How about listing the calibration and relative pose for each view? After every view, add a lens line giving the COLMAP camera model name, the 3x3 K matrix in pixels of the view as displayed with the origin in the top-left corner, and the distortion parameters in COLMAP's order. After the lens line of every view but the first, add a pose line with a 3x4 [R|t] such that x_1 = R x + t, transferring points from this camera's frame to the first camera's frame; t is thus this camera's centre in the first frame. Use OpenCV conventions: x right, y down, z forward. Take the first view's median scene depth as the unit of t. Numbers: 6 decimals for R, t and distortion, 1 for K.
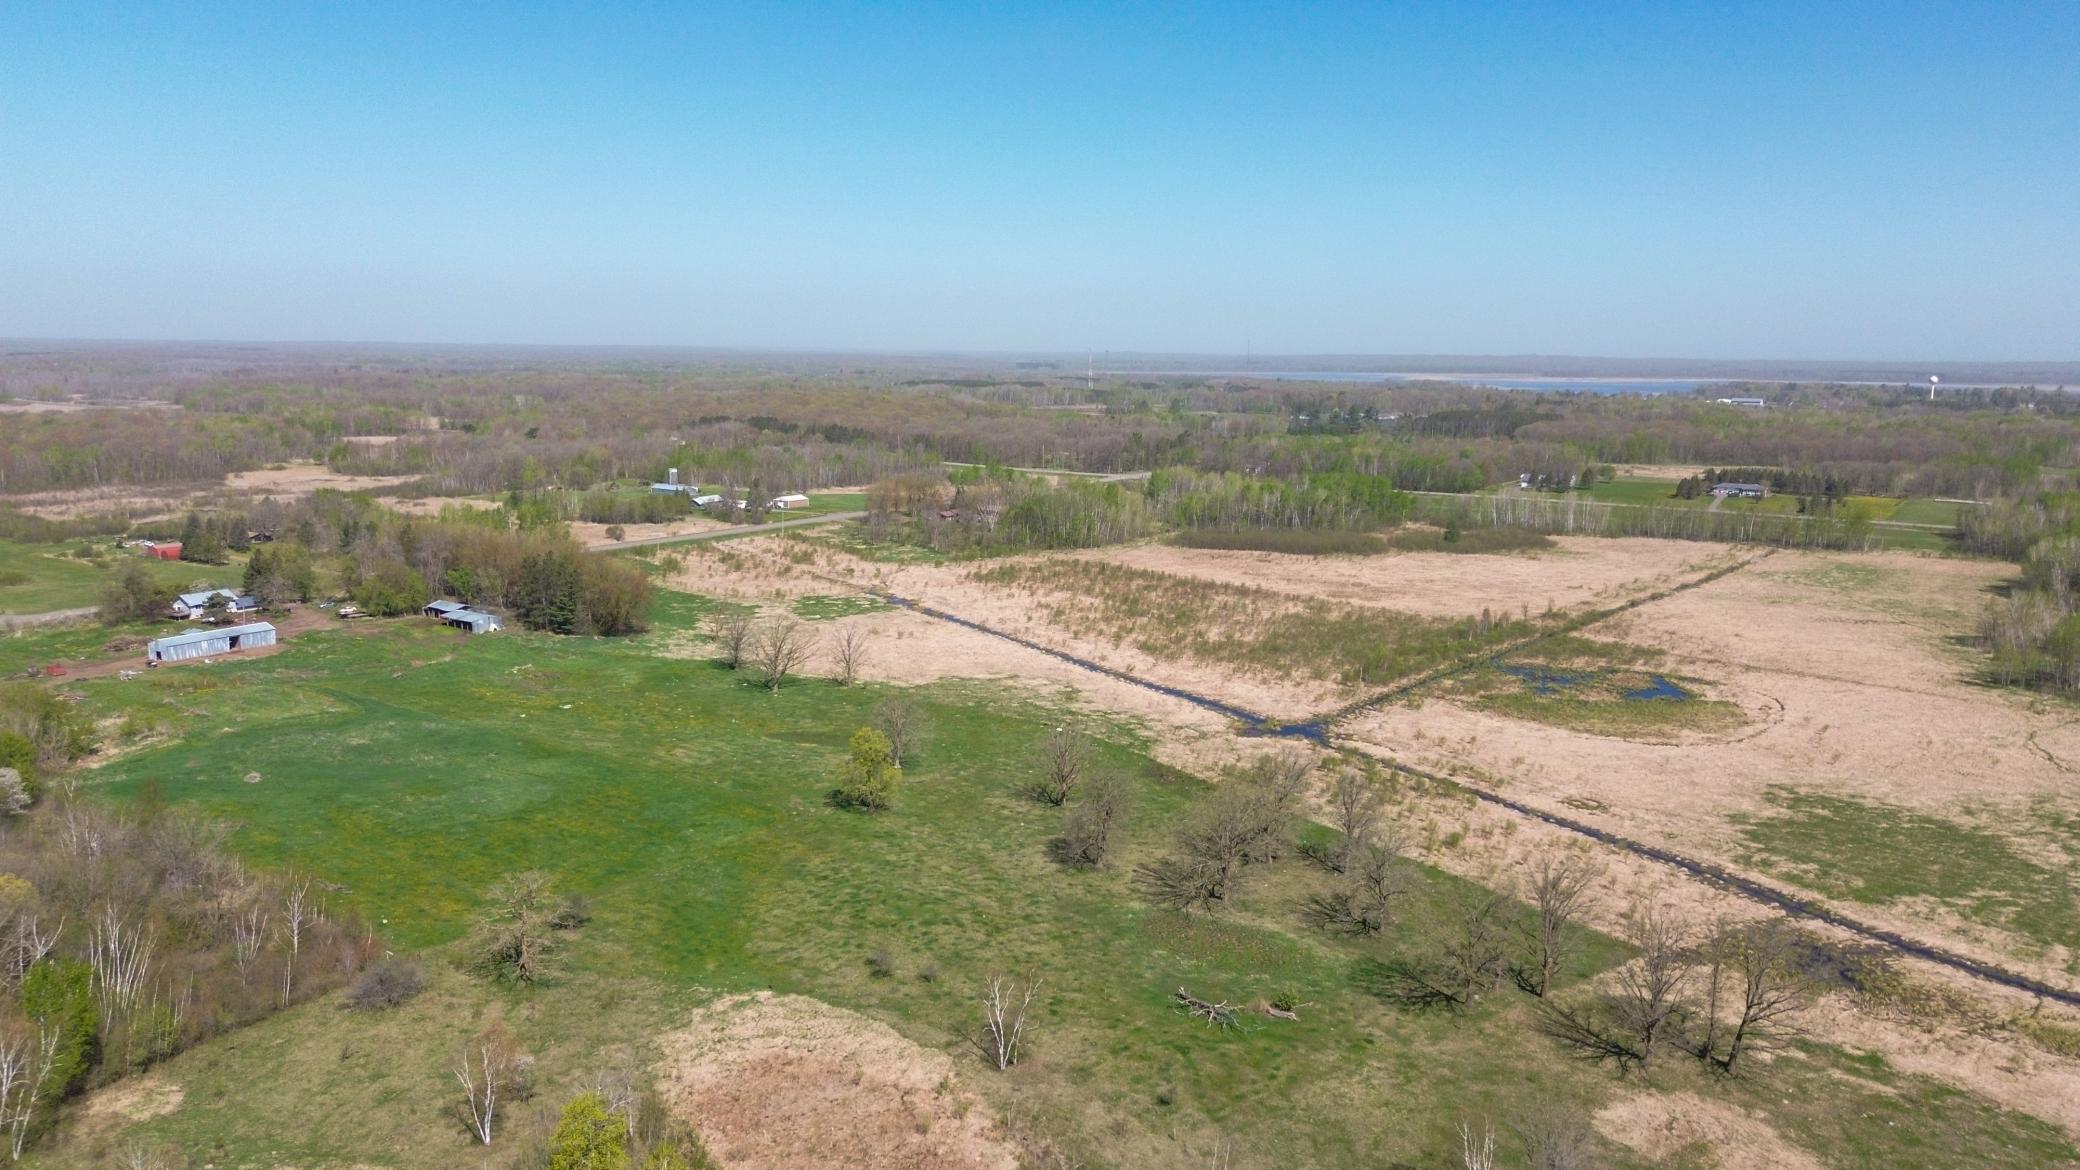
lens RADIAL K [[1462.9, 0, 1040.0], [0, 1462.9, 585.0], [0, 0, 1]] dist [0.077173, -0.080167]
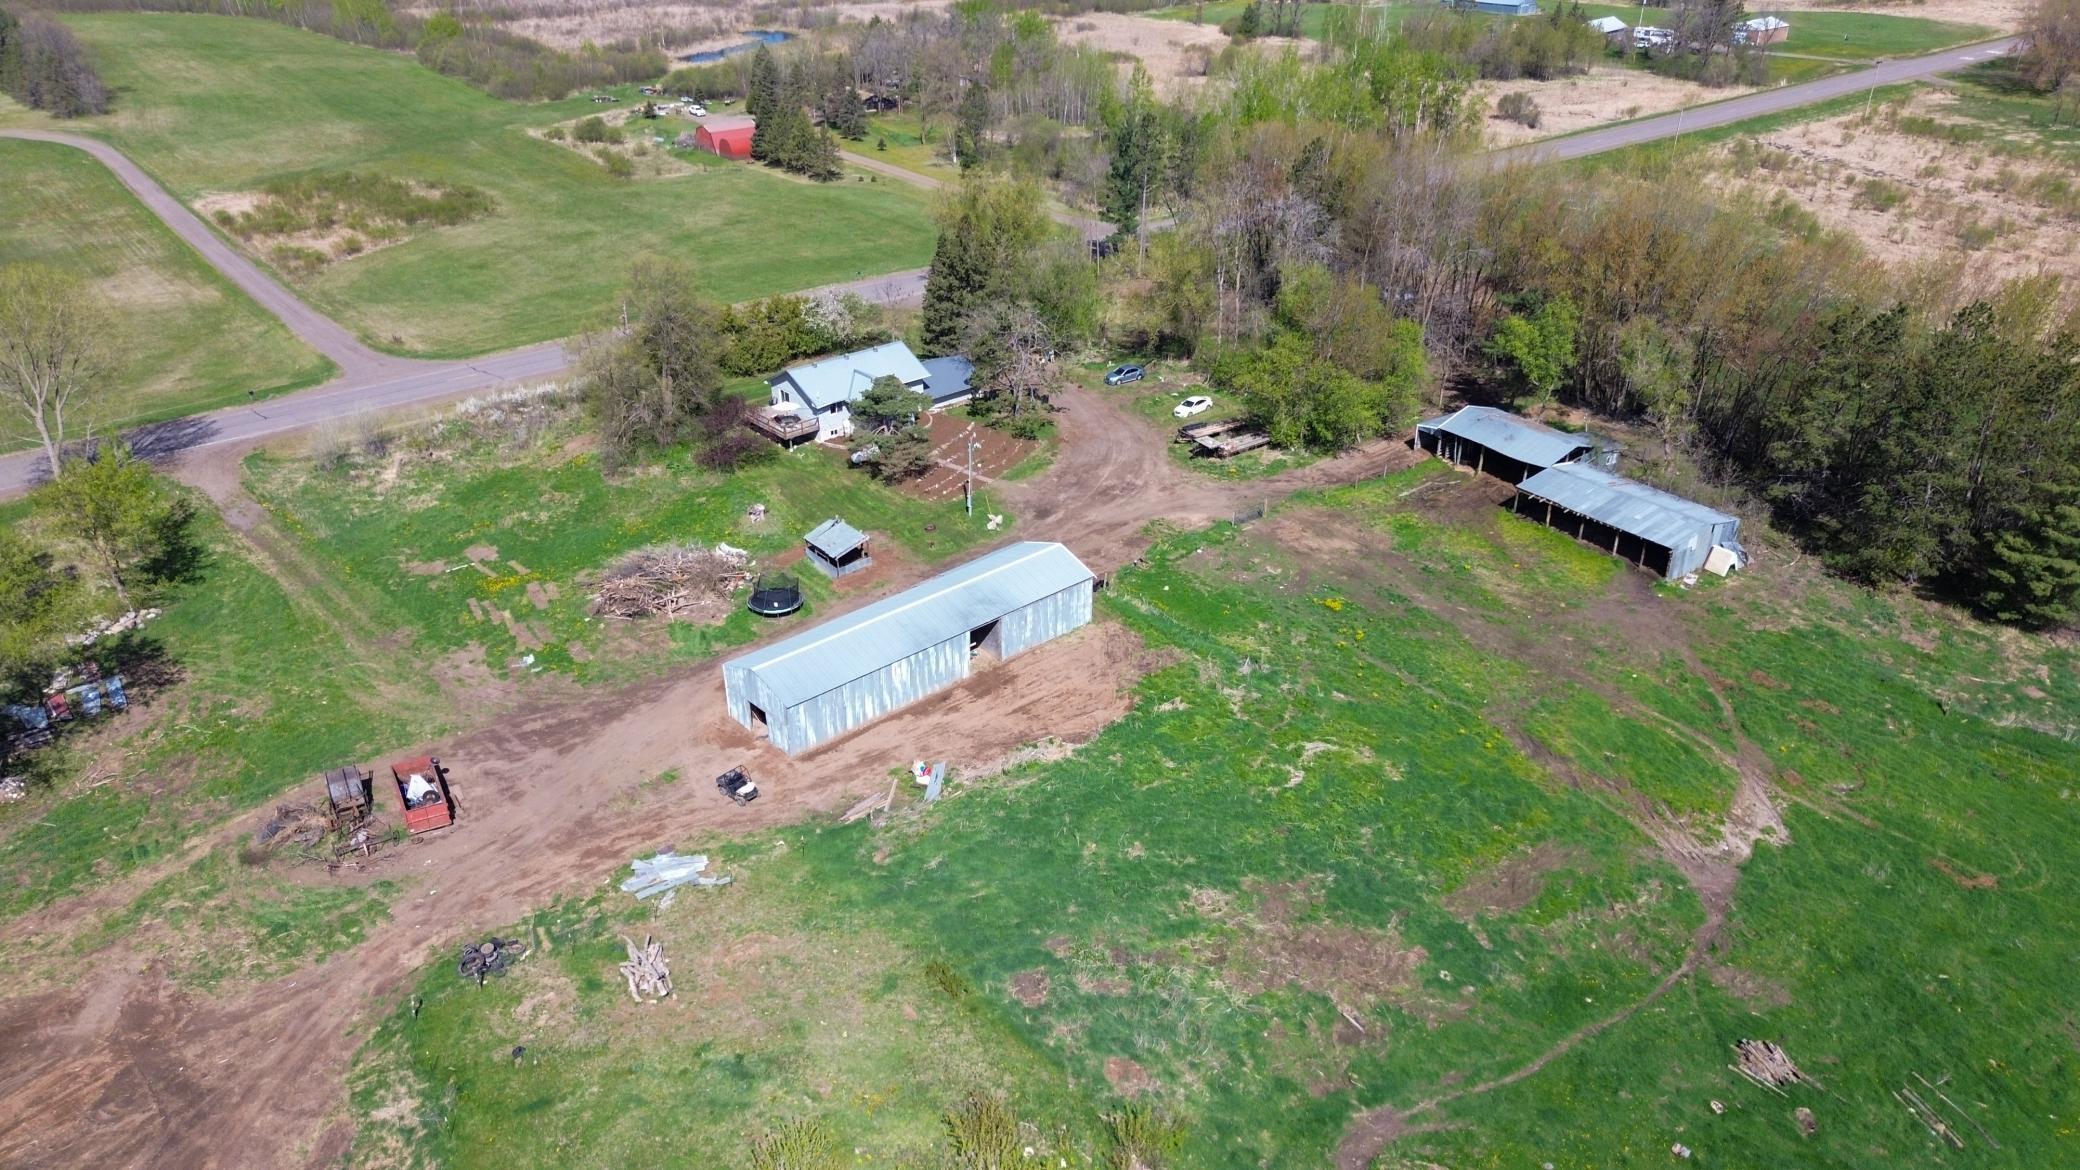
lens RADIAL K [[1462.9, 0, 1040.0], [0, 1462.9, 585.0], [0, 0, 1]] dist [0.077173, -0.080167]
pose [[0.948342, 0.133042, -0.288004, -0.440112], [-0.035692, 0.946799, 0.319840, -0.059927], [0.315234, -0.293039, 0.902638, 0.732651]]
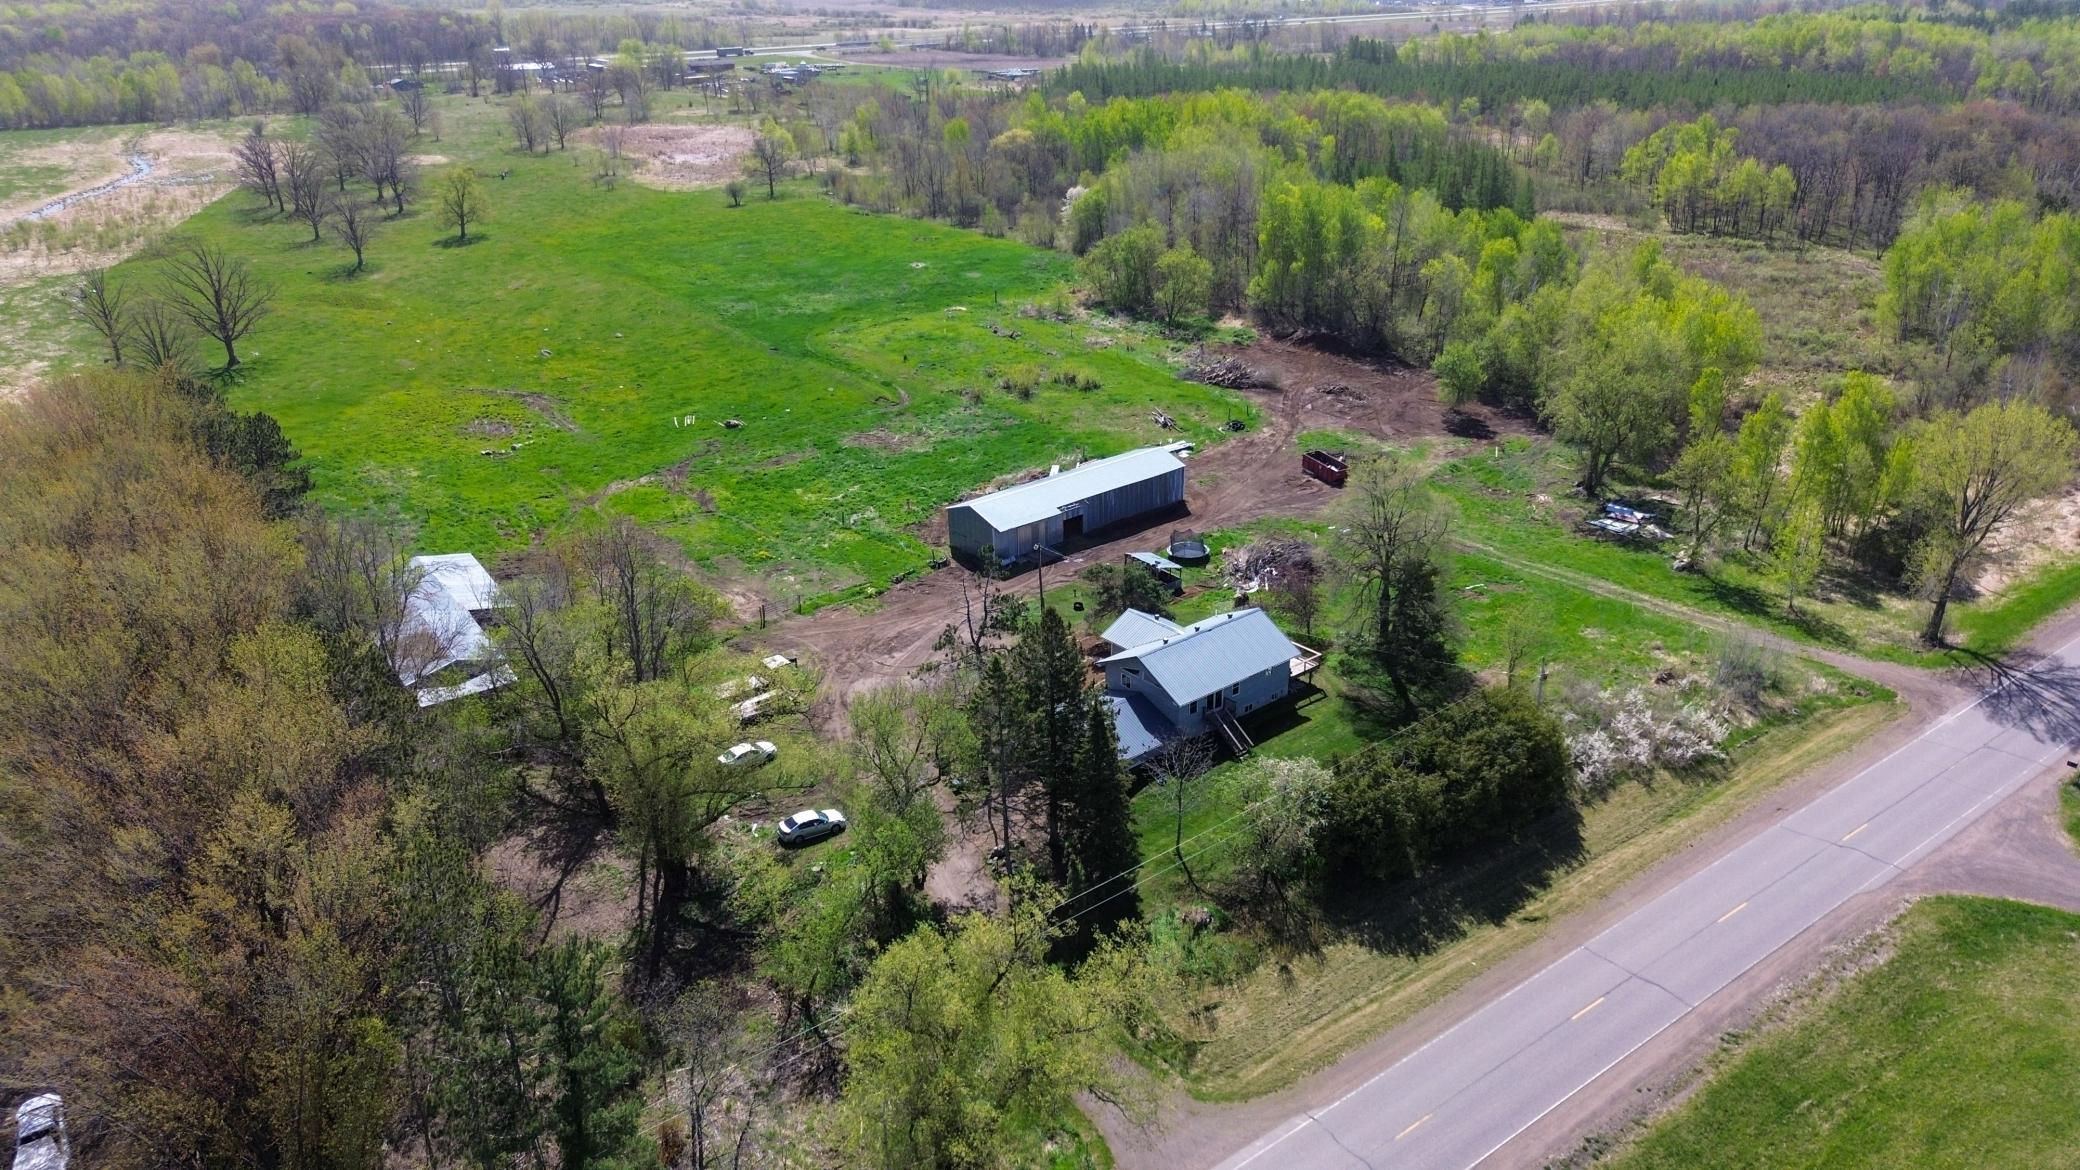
lens RADIAL K [[1479.9, 0, 1040.0], [0, 1479.9, 585.0], [0, 0, 1]] dist [0.056267, -0.038109]
pose [[-0.948337, -0.135071, 0.287077, -0.651481], [0.044339, 0.839545, 0.541478, -0.166183], [-0.314152, 0.526232, -0.790182, 1.310289]]
